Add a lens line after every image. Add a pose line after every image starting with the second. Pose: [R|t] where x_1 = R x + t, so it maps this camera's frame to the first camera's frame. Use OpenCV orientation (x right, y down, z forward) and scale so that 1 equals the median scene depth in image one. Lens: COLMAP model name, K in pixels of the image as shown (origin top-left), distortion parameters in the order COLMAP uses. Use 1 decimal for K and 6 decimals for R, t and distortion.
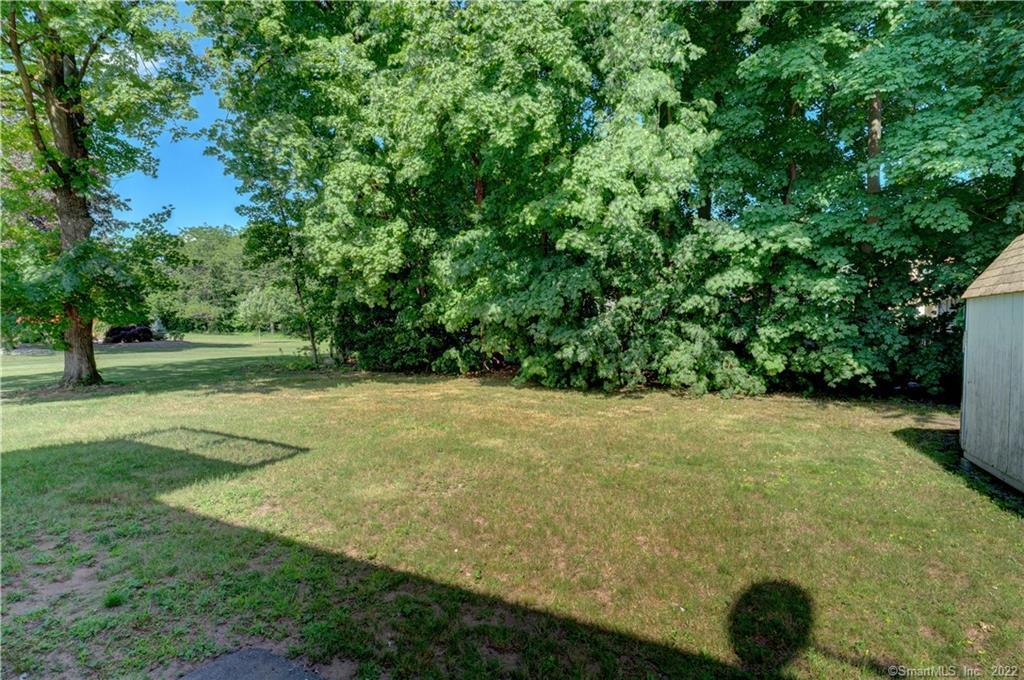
lens RADIAL K [[514.5, 0, 512.0], [0, 514.5, 340.0], [0, 0, 1]] dist [-0.001633, -0.000708]
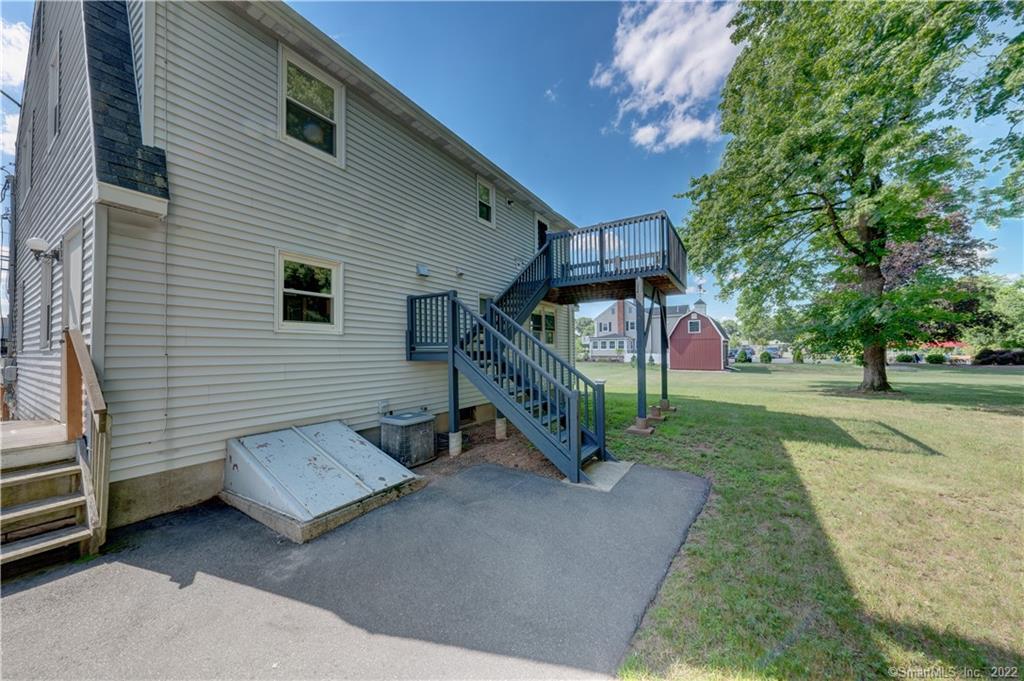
lens RADIAL K [[352.7, 0, 509.1], [0, 352.7, 341.8], [0, 0, 1]] dist [-0.000005, 0.000020]
pose [[-0.096246, -0.027312, -0.994983, 0.943467], [-0.023723, 0.999402, -0.025139, -0.008937], [0.995075, 0.021184, -0.096836, 0.125901]]
